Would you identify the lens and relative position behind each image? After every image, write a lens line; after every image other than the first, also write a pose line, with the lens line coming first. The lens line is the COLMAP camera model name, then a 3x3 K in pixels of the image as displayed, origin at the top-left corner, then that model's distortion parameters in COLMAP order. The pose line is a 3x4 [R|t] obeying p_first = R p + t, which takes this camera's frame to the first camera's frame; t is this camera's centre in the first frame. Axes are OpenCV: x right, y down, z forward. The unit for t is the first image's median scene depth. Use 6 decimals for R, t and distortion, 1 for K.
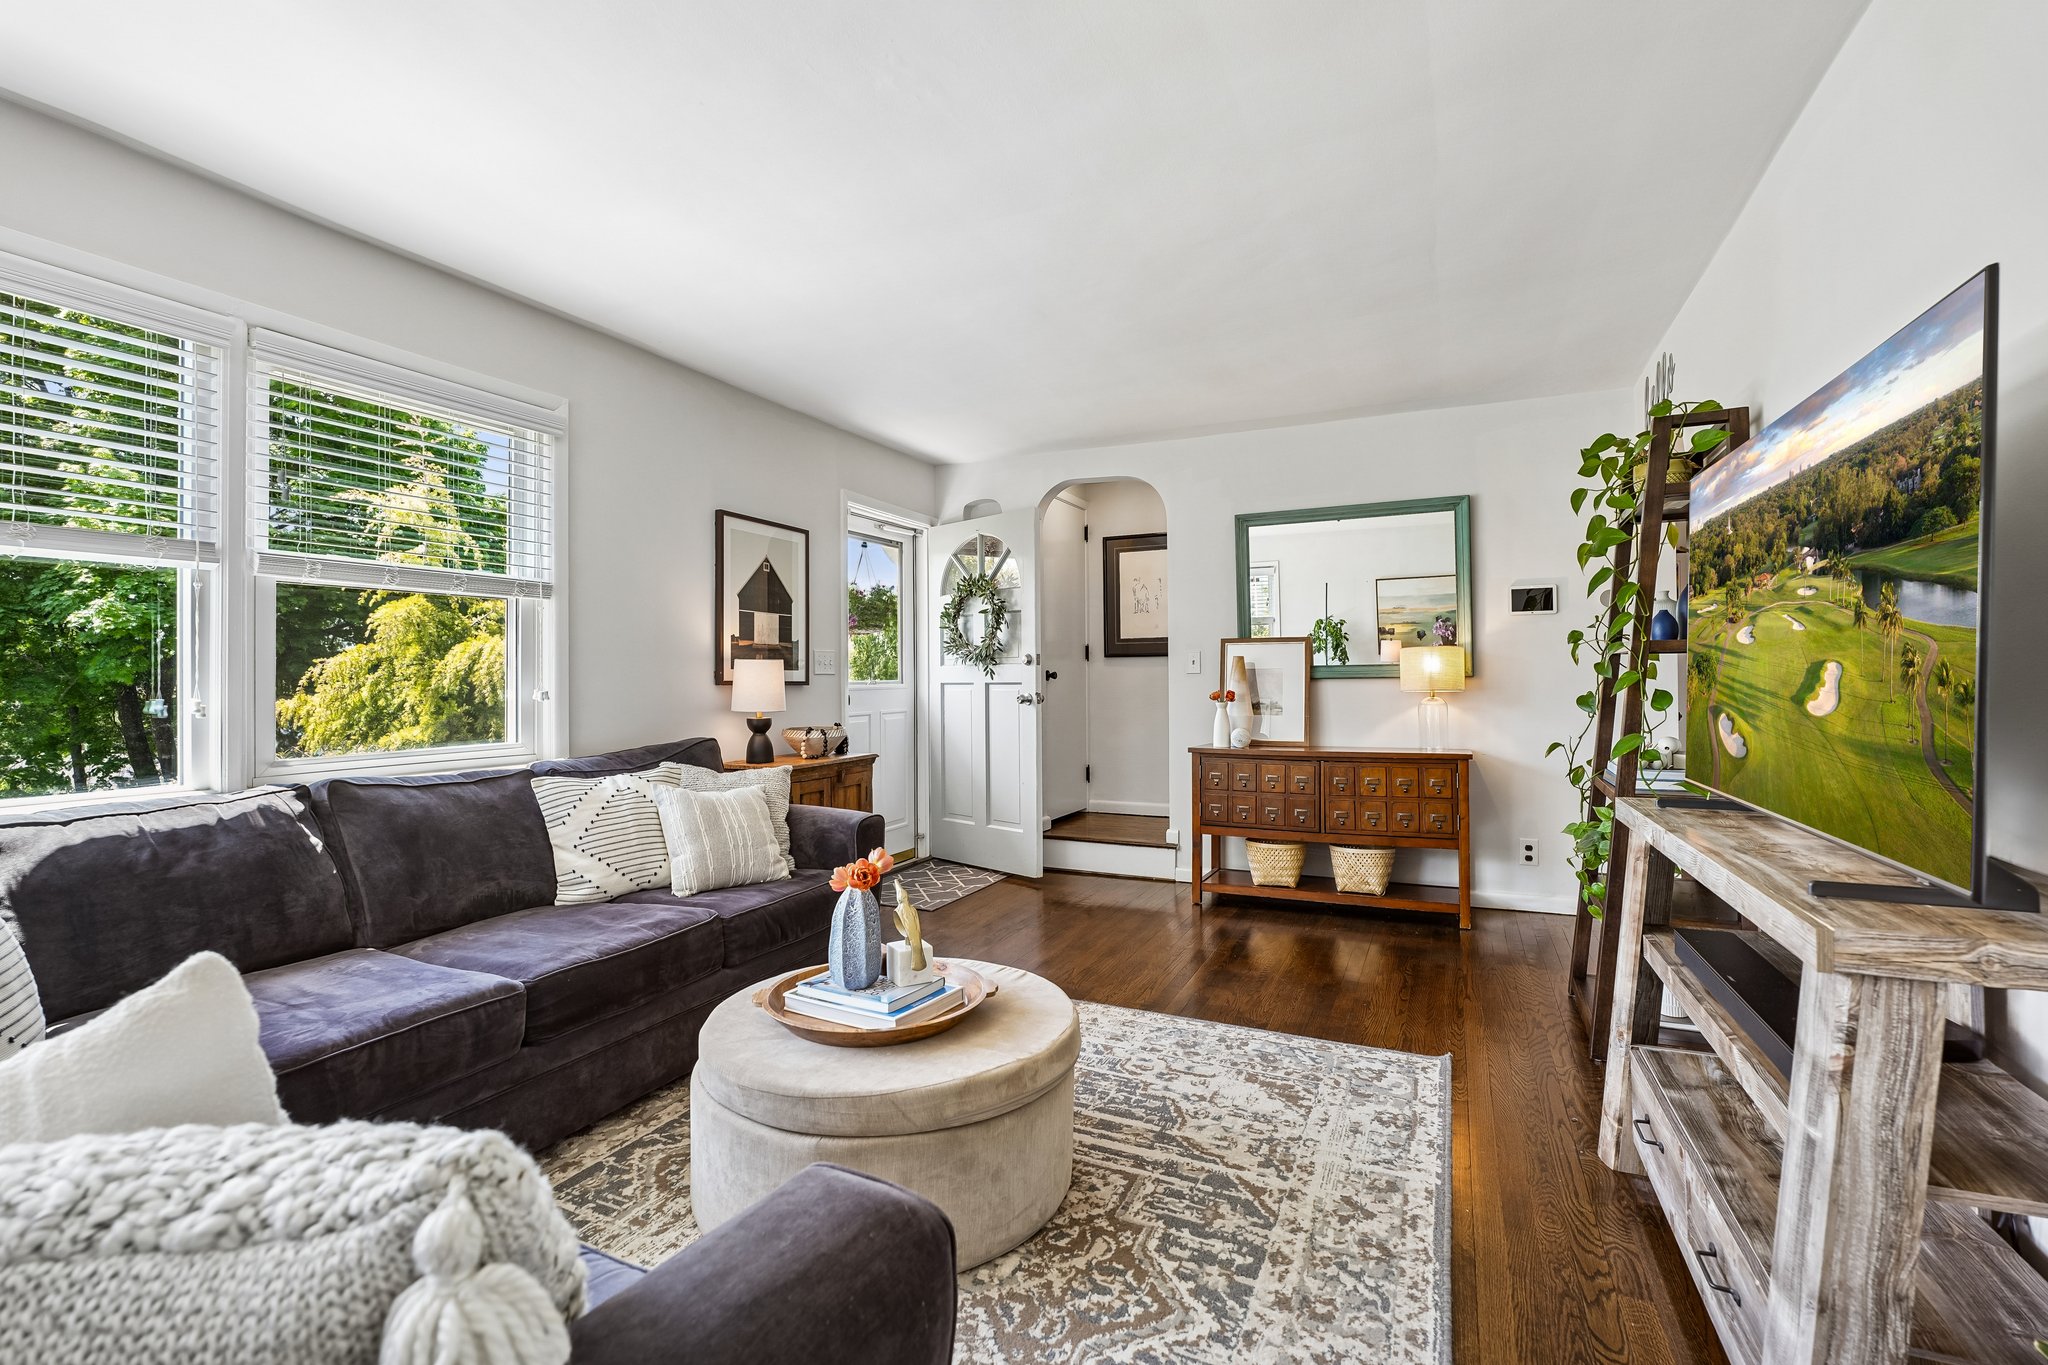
lens RADIAL K [[923.9, 0, 1026.7], [0, 923.9, 671.4], [0, 0, 1]] dist [-0.001197, 0.000654]
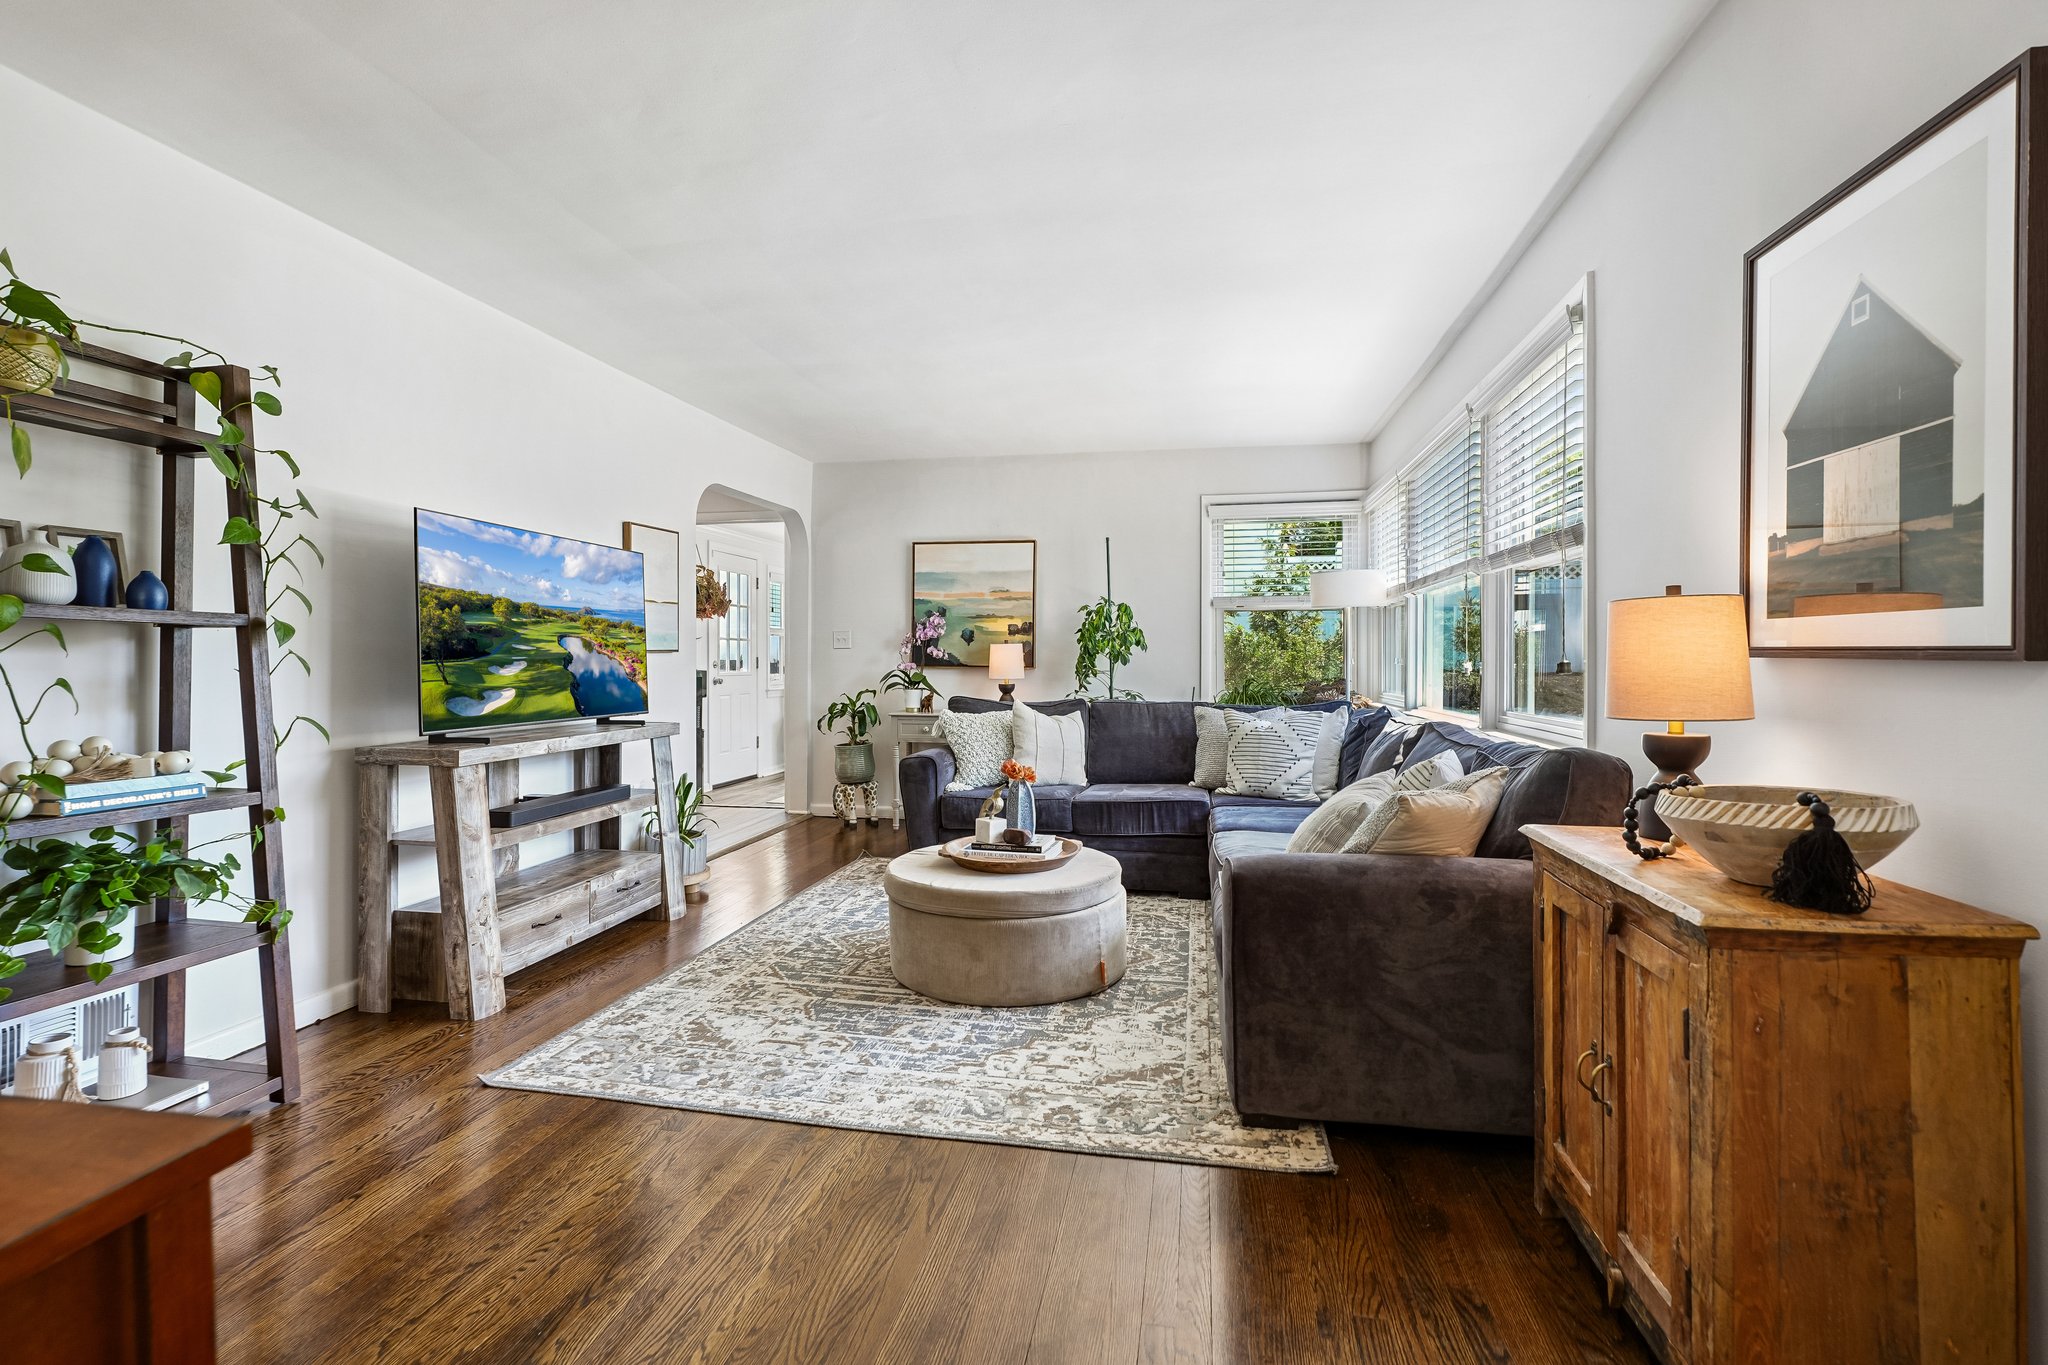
lens RADIAL K [[923.9, 0, 1032.2], [0, 923.9, 664.1], [0, 0, 1]] dist [-0.001197, 0.000654]
pose [[-0.968384, 0.009804, -0.249273, 0.151960], [0.010248, 0.999947, -0.000482, 0.020977], [0.249255, -0.003021, -0.968433, 1.931659]]
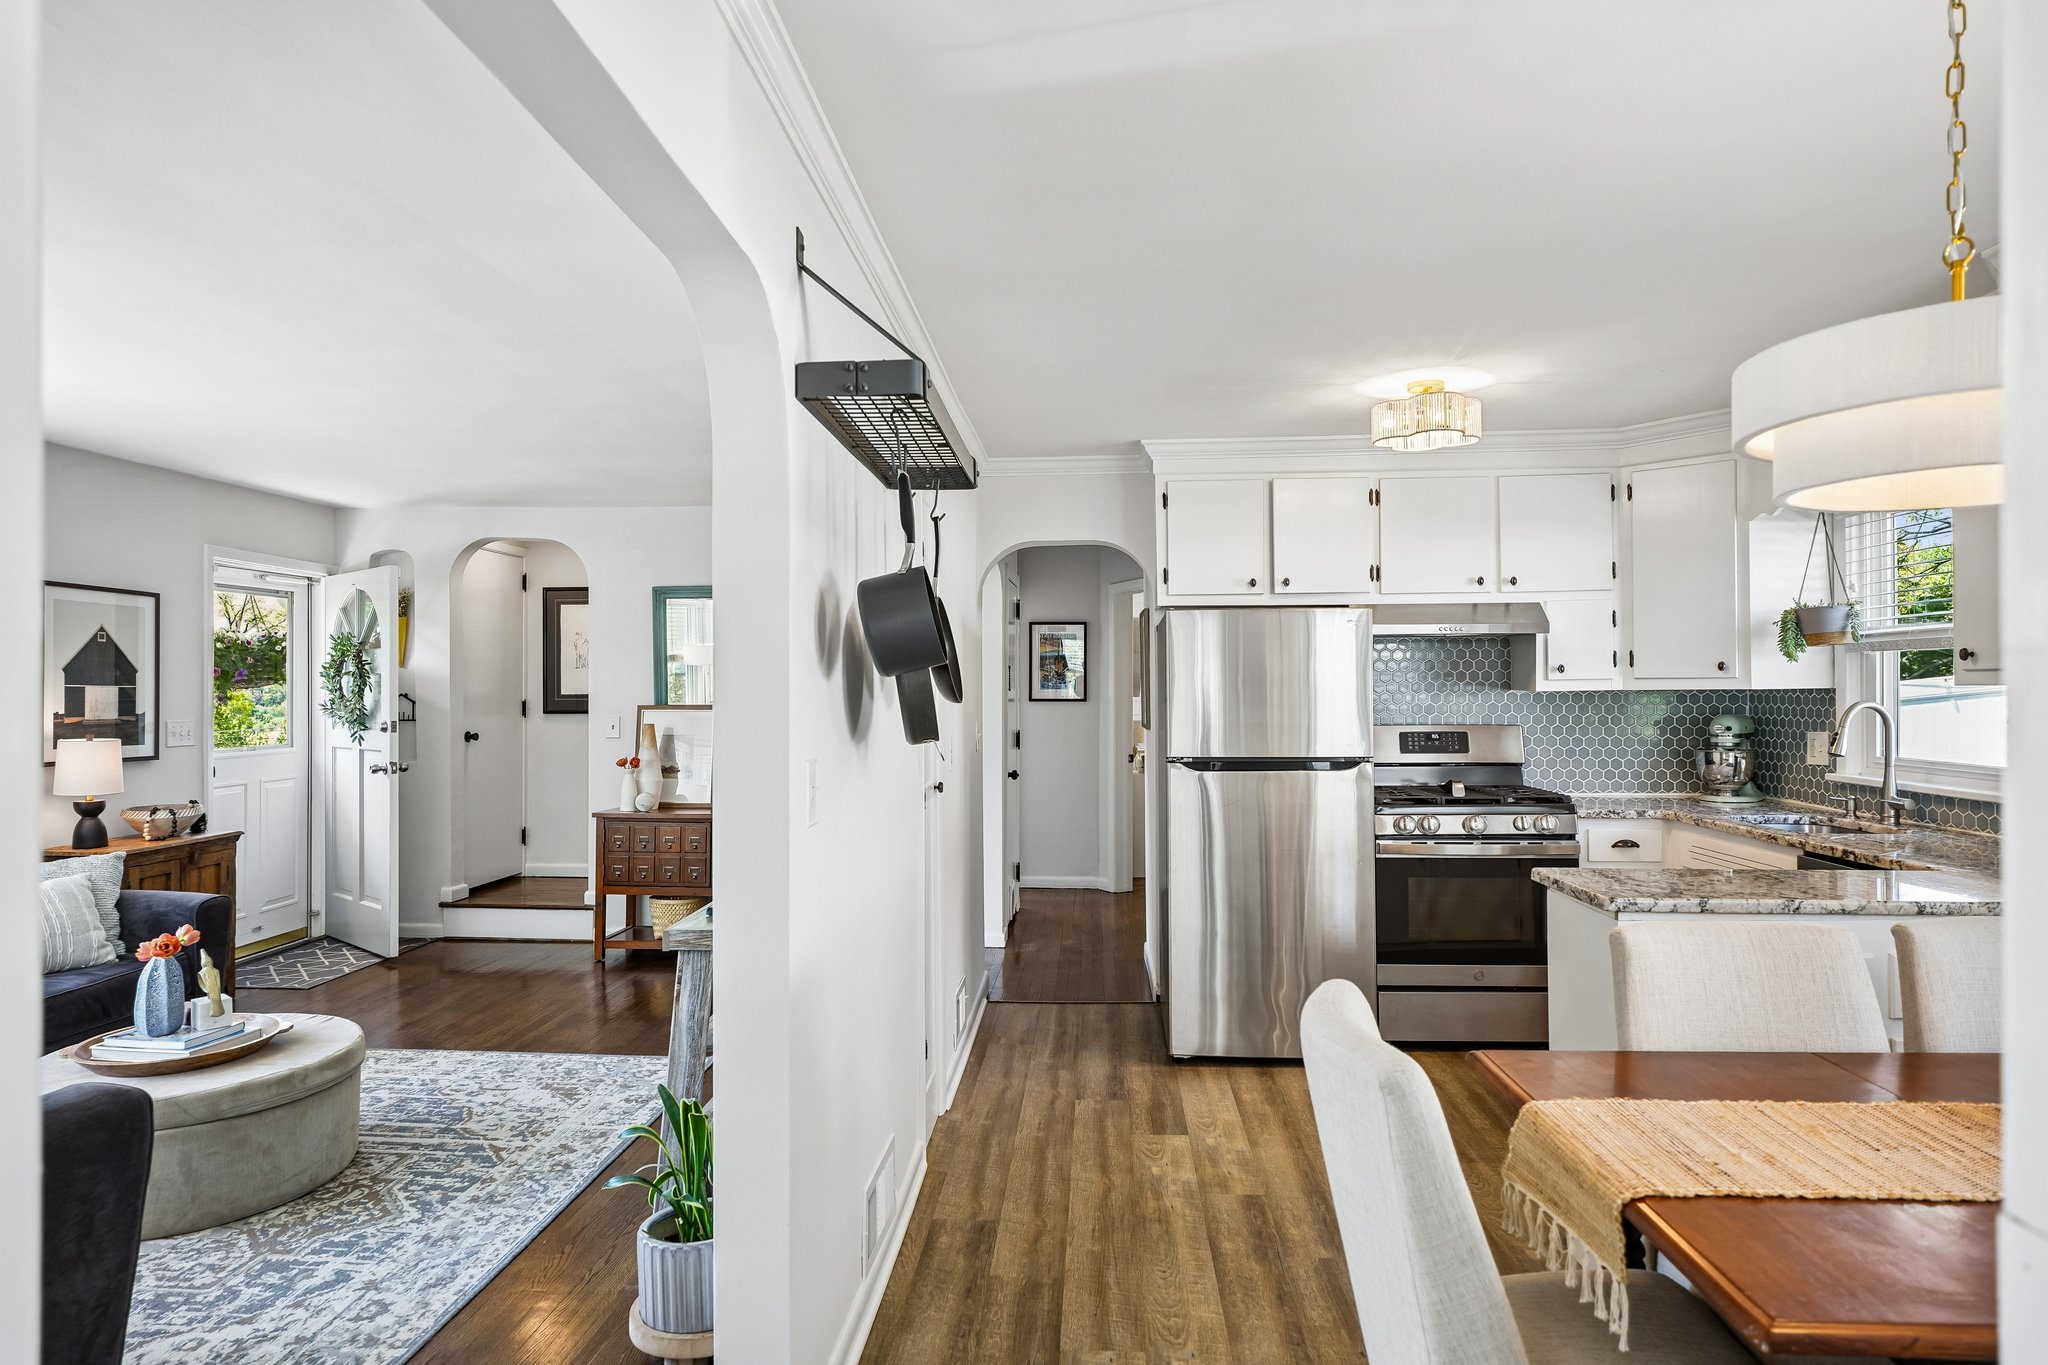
lens RADIAL K [[1172.1, 0, 1025.2], [0, 1172.1, 685.2], [0, 0, 1]] dist [0.001078, 0.001751]
pose [[0.932994, 0.006452, 0.359834, 0.253733], [-0.007421, 0.999972, 0.001312, -0.112497], [-0.359815, -0.003895, 0.933015, -0.693661]]
